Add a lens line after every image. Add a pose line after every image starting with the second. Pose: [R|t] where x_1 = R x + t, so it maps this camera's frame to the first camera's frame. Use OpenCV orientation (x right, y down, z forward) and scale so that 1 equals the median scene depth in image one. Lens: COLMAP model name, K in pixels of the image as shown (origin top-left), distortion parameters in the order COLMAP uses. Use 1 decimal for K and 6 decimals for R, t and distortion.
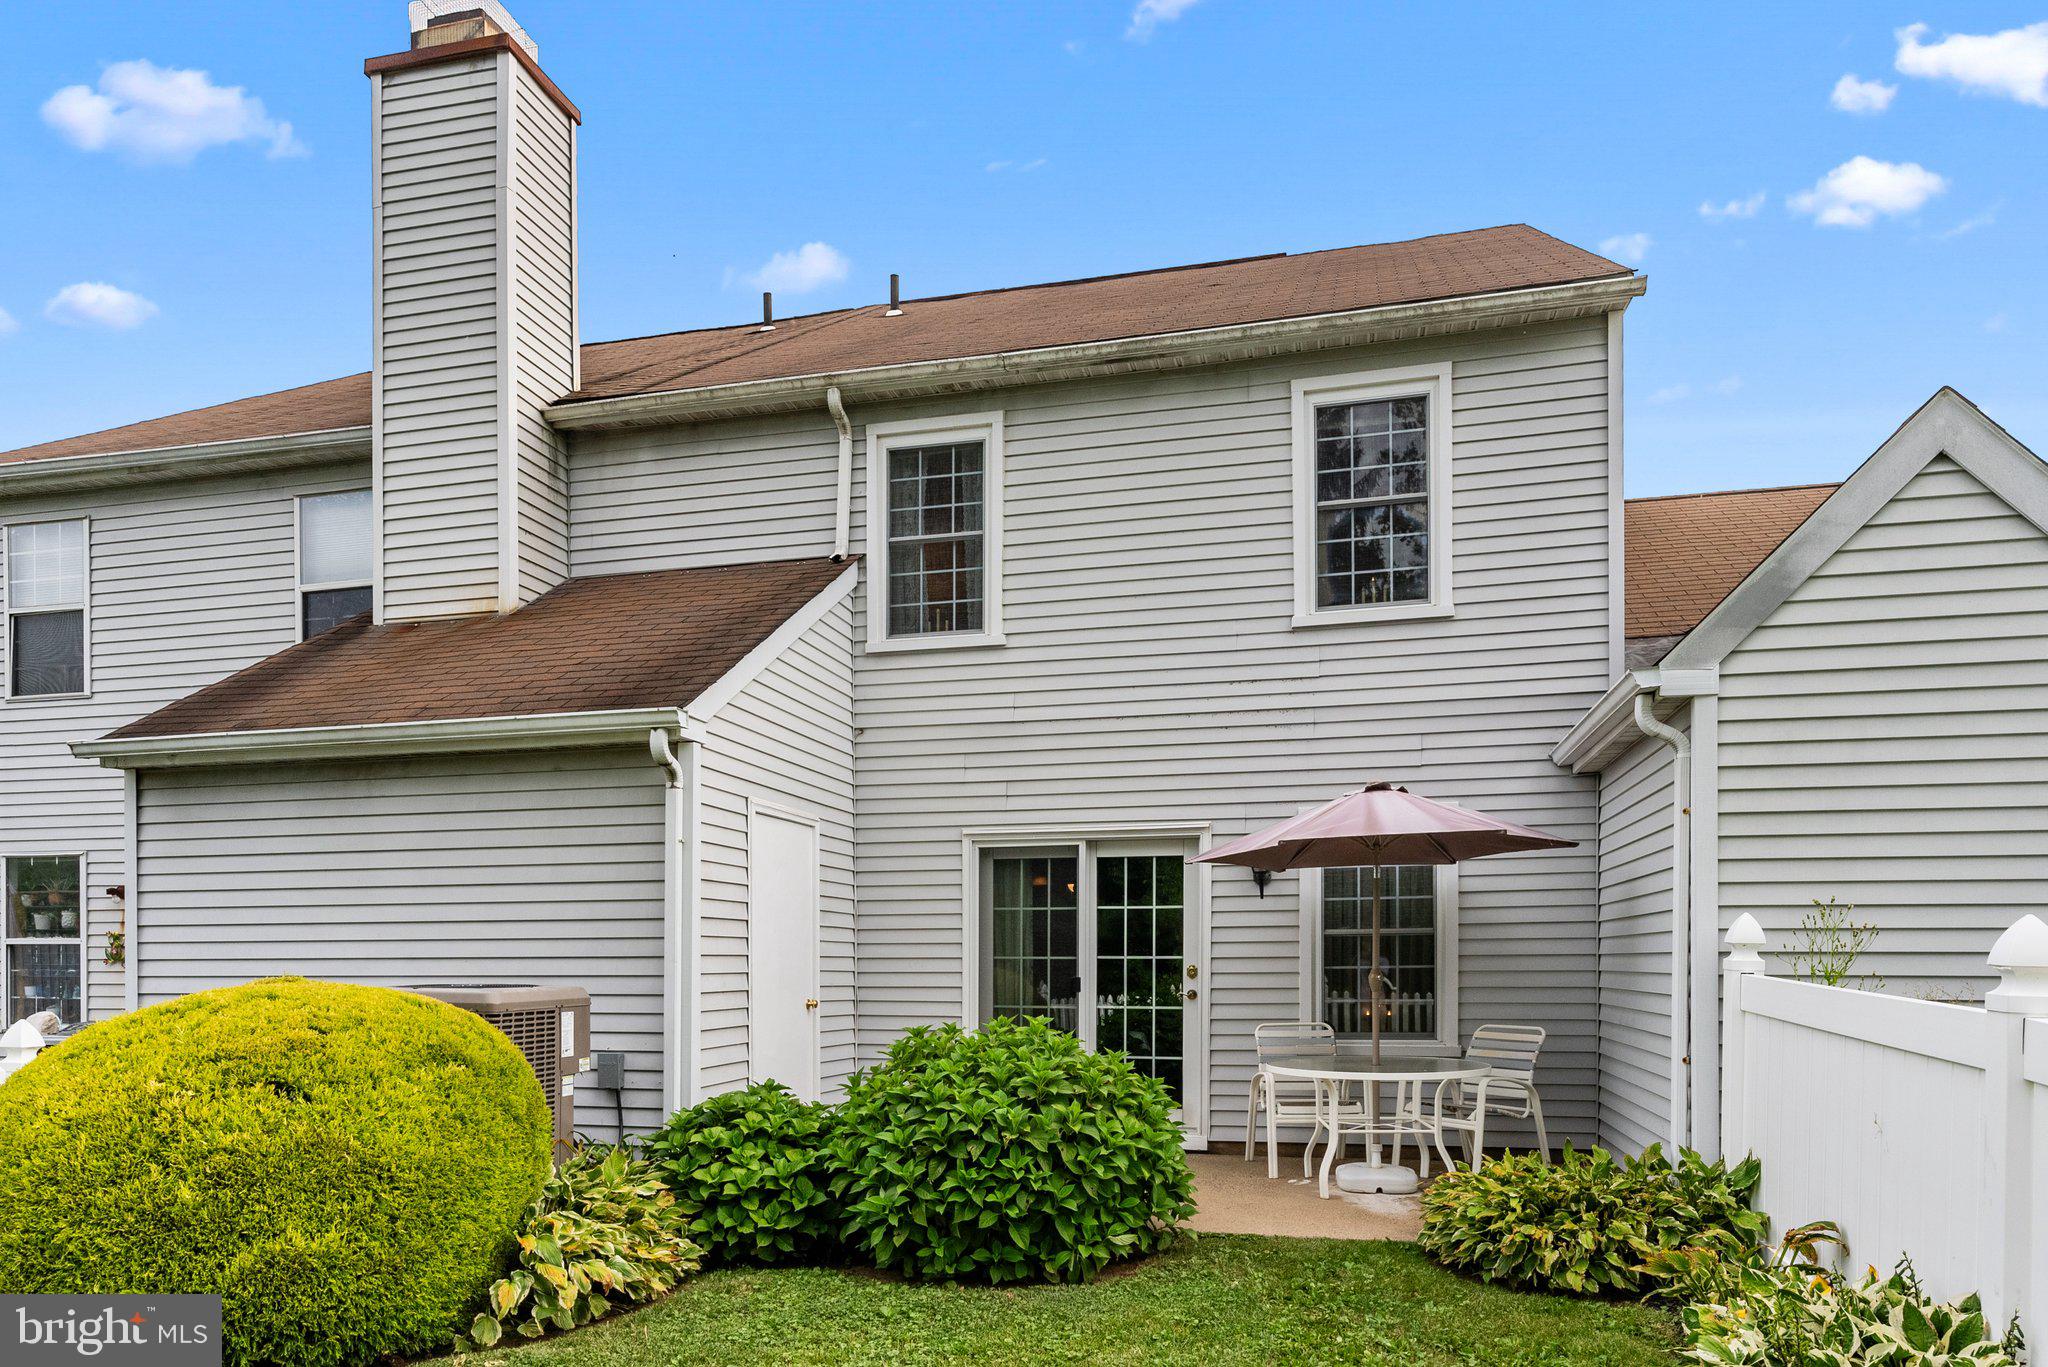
lens RADIAL K [[1354.2, 0, 1029.9], [0, 1354.2, 931.5], [0, 0, 1]] dist [0.001254, 0.000884]
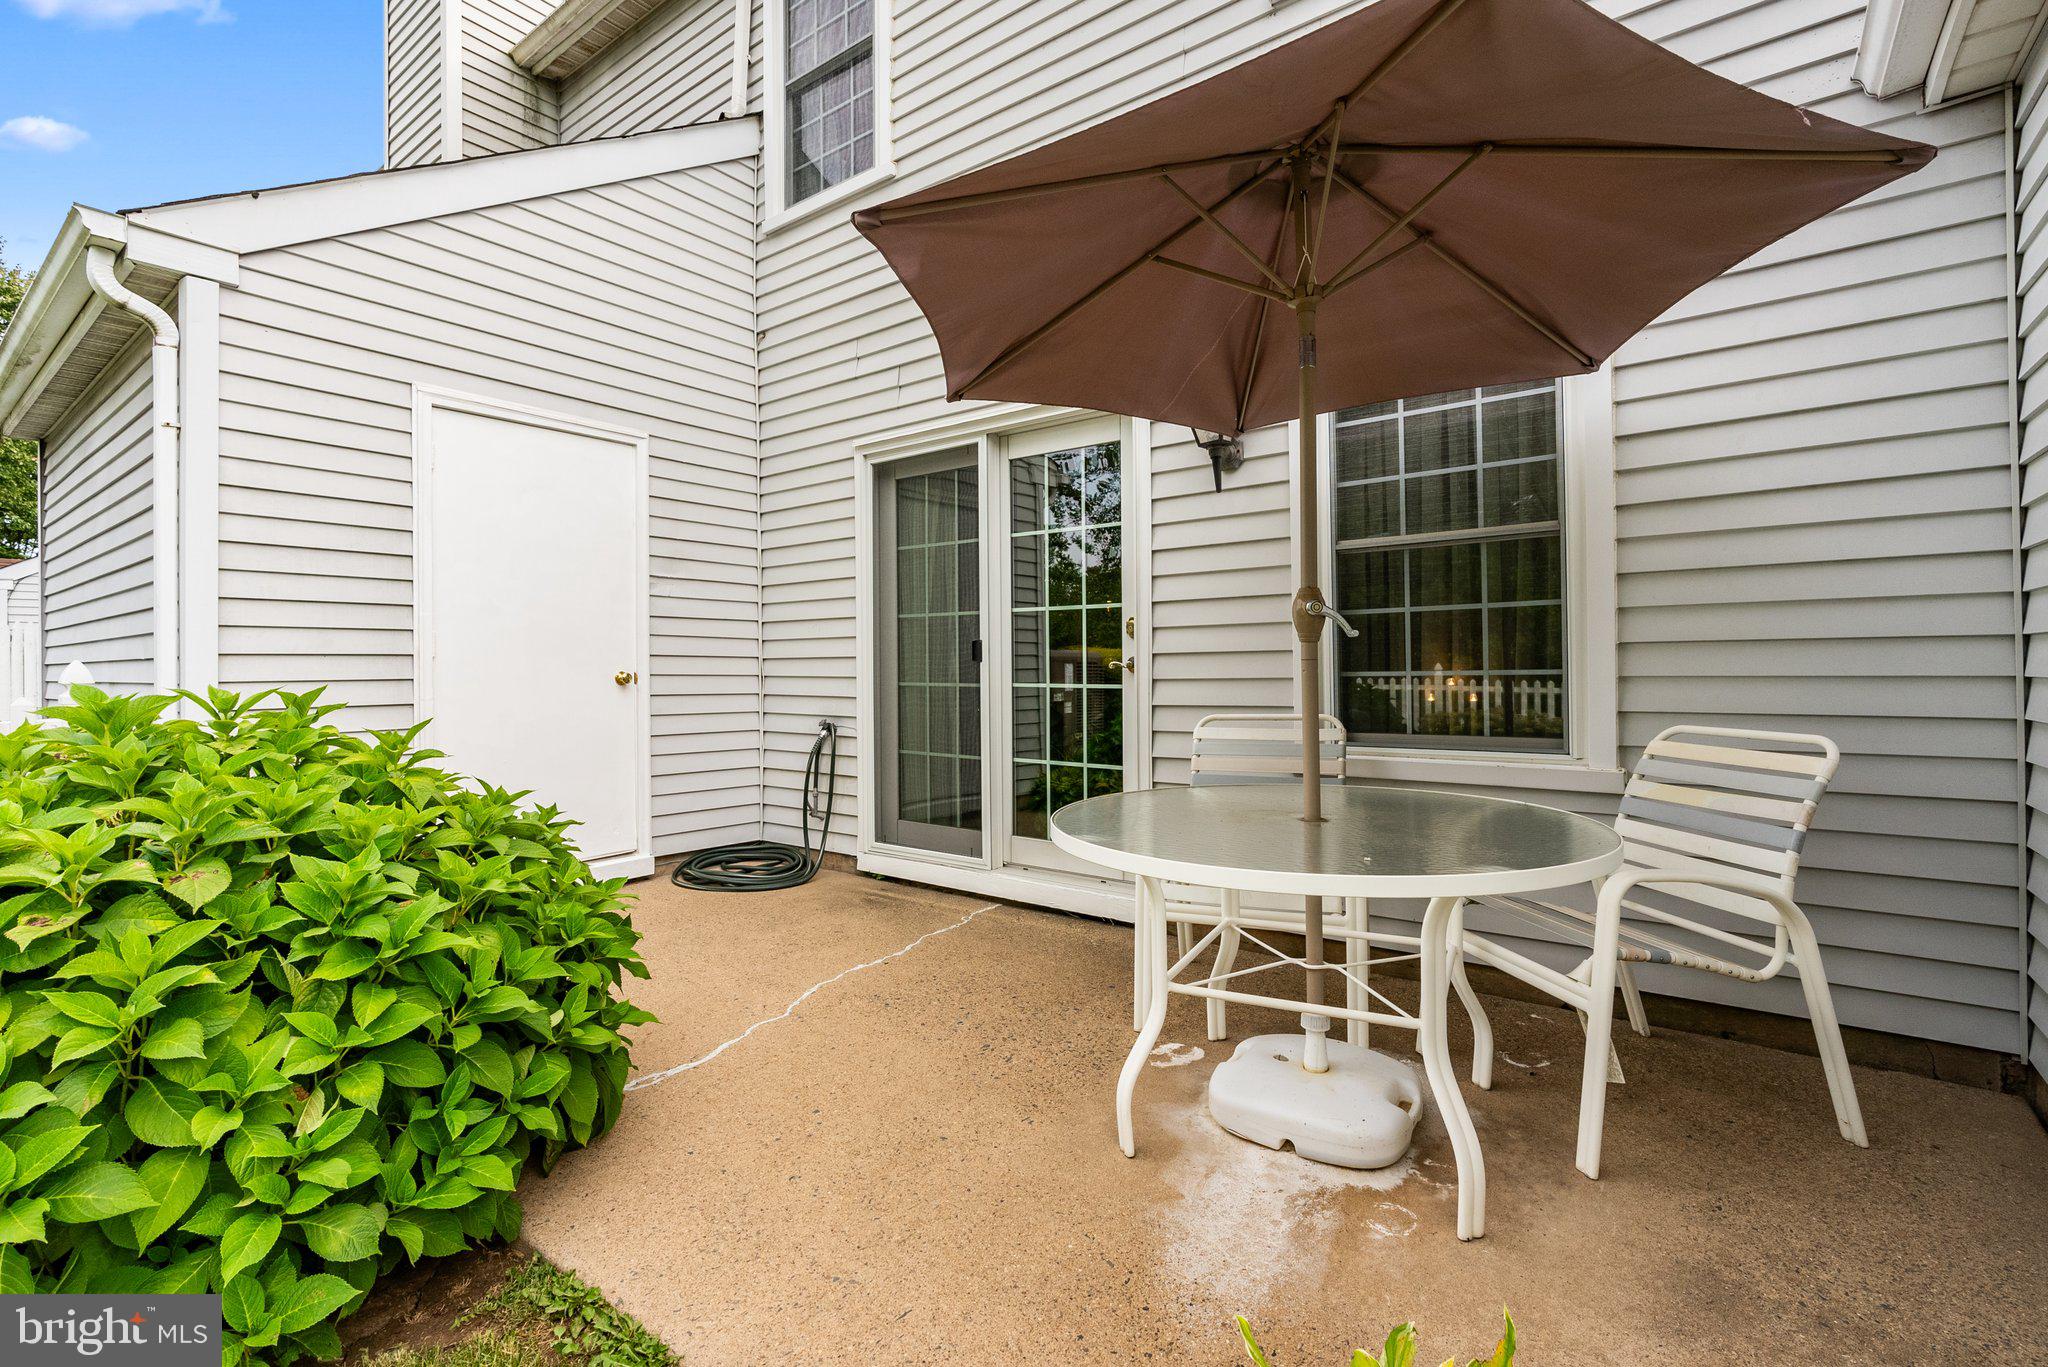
lens RADIAL K [[928.8, 0, 1026.9], [0, 928.8, 651.9], [0, 0, 1]] dist [-0.013057, 0.000479]
pose [[0.916205, -0.008980, -0.400610, 0.254767], [0.012218, 0.999910, 0.005530, 0.039535], [0.400524, -0.009961, 0.916232, 0.622479]]
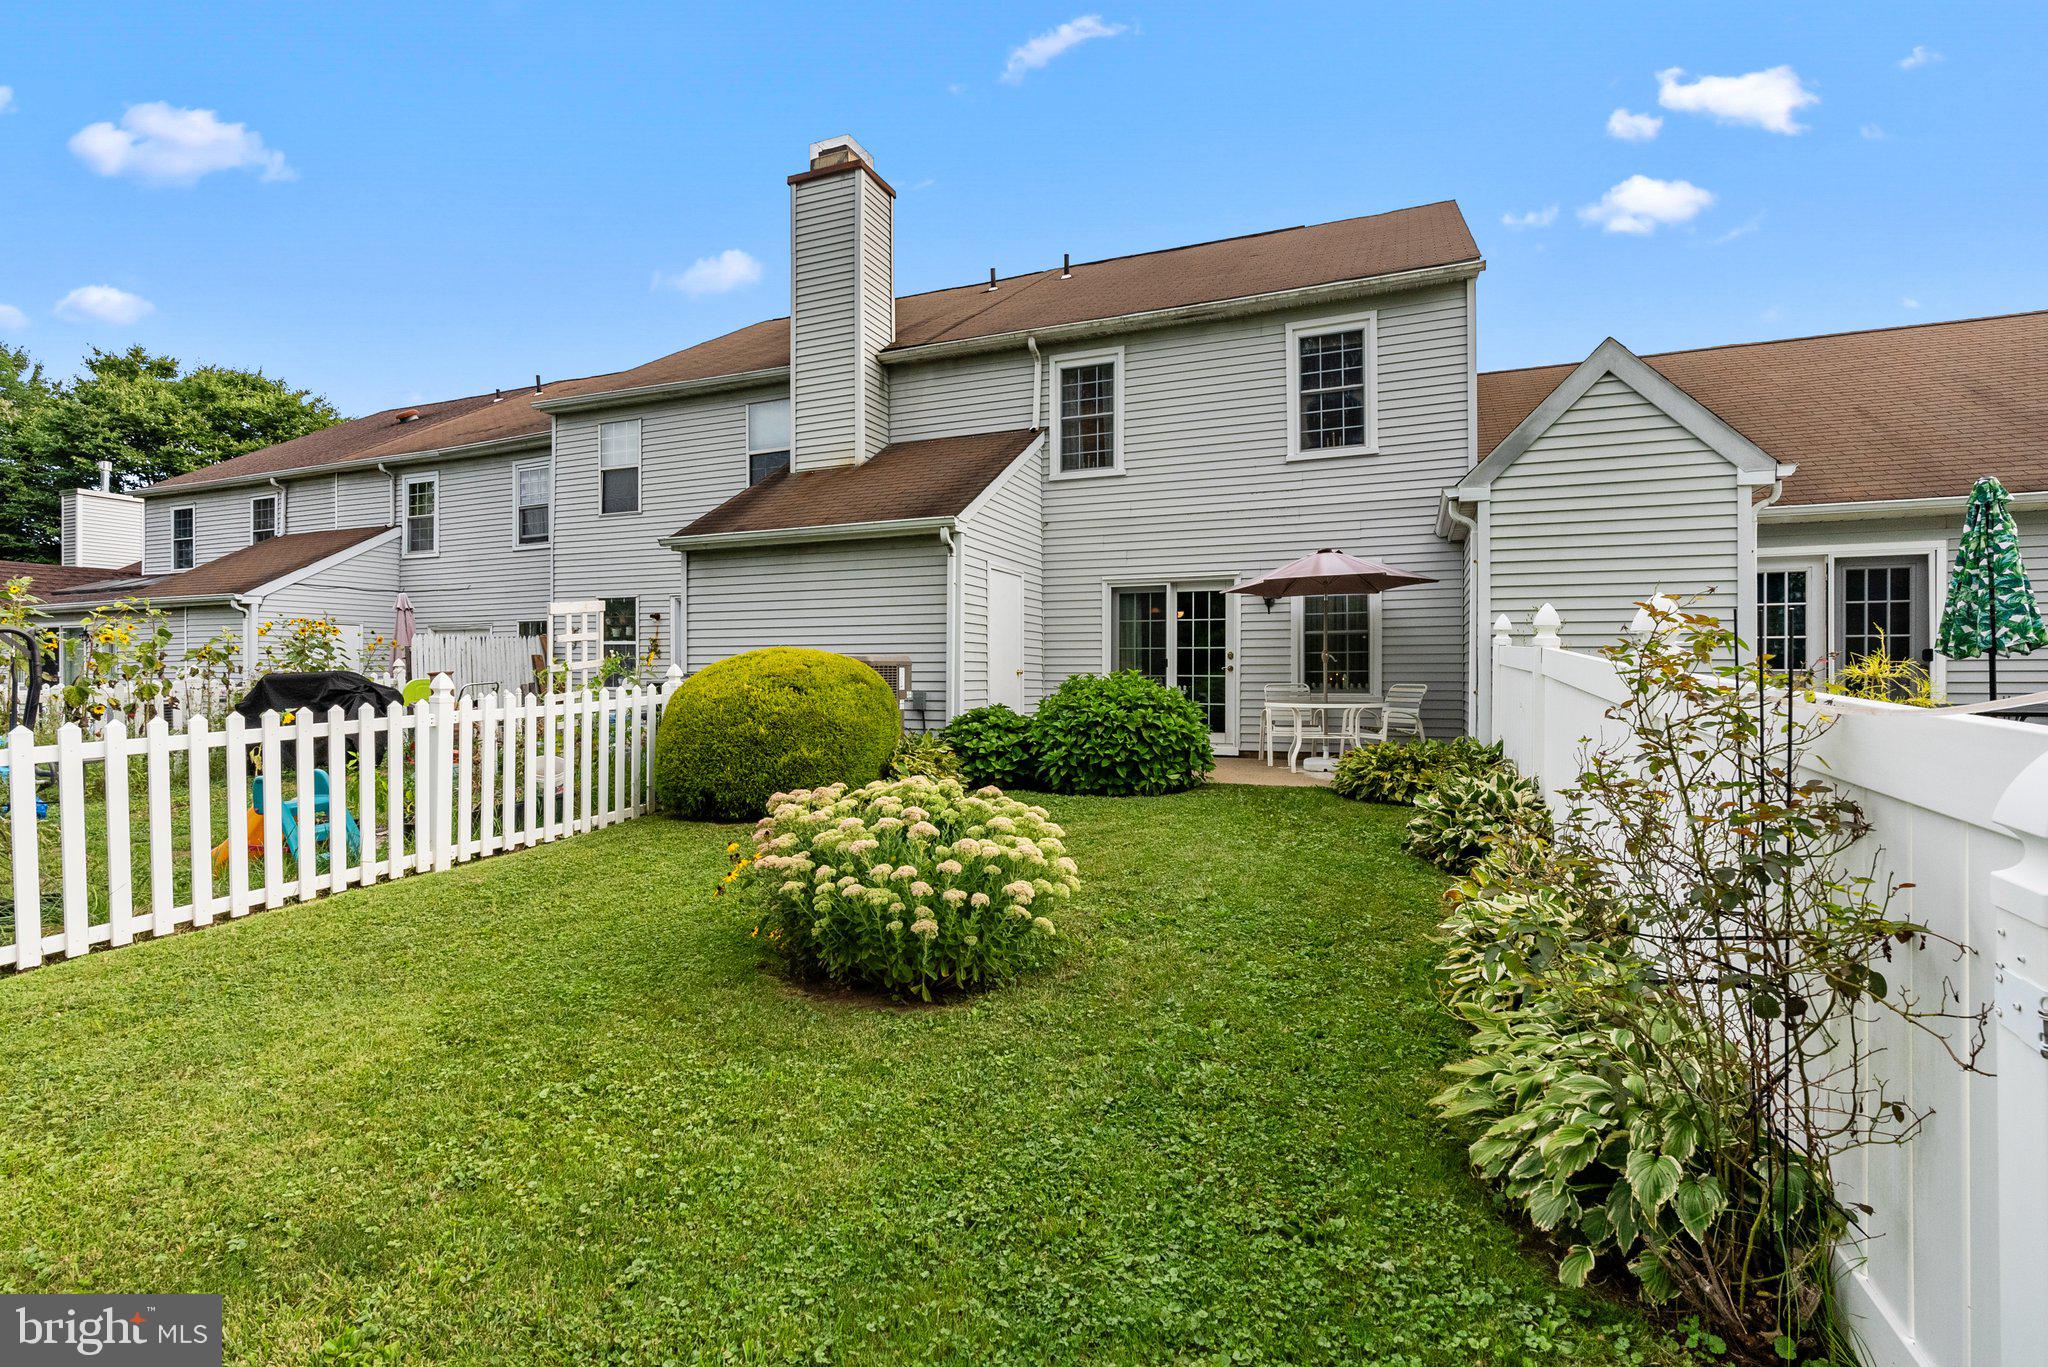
lens RADIAL K [[928.8, 0, 1026.9], [0, 928.8, 651.9], [0, 0, 1]] dist [-0.013057, 0.000479]
pose [[0.989226, 0.000591, -0.146395, 0.035127], [-0.000754, 0.999999, -0.001053, 0.027524], [0.146395, 0.001152, 0.989226, -0.259061]]
